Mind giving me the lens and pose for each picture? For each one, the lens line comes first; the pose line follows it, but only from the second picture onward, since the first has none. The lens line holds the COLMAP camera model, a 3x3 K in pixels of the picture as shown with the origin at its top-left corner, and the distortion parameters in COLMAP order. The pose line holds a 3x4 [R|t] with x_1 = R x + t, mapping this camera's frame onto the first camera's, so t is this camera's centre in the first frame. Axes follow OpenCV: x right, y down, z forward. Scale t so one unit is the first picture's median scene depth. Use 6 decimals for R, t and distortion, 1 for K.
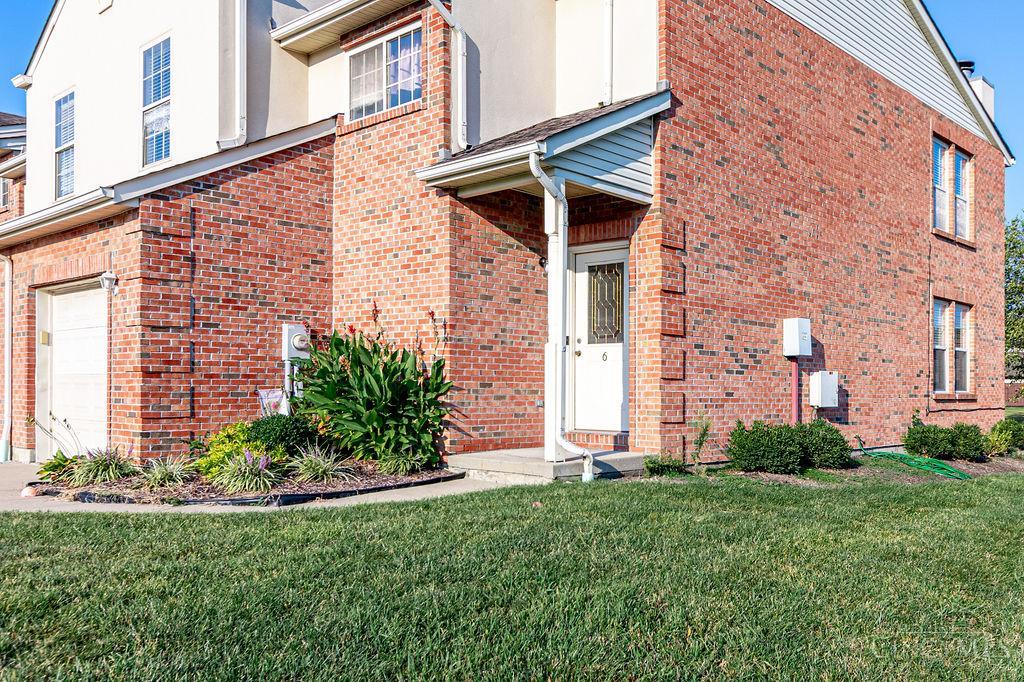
lens RADIAL K [[811.4, 0, 511.4], [0, 811.4, 348.2], [0, 0, 1]] dist [0.013909, 0.001971]
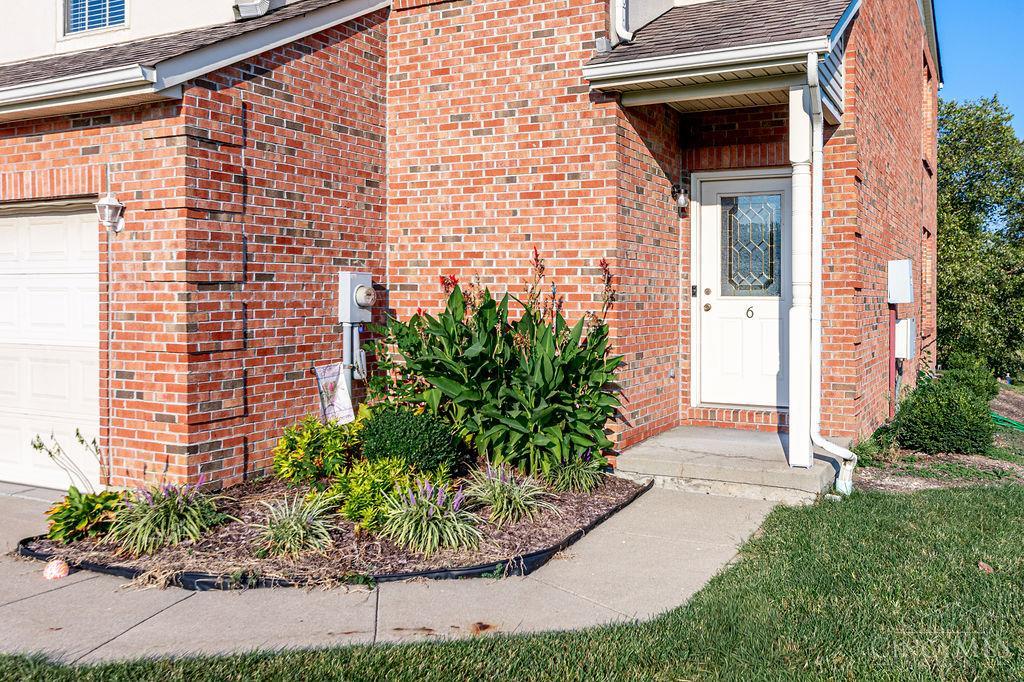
lens RADIAL K [[875.9, 0, 515.4], [0, 875.9, 275.8], [0, 0, 1]] dist [0.000760, 0.003110]
pose [[0.970815, -0.000239, 0.239828, -0.335420], [-0.003513, 0.999878, 0.015219, -0.040477], [-0.239803, -0.015617, 0.970696, 0.236723]]
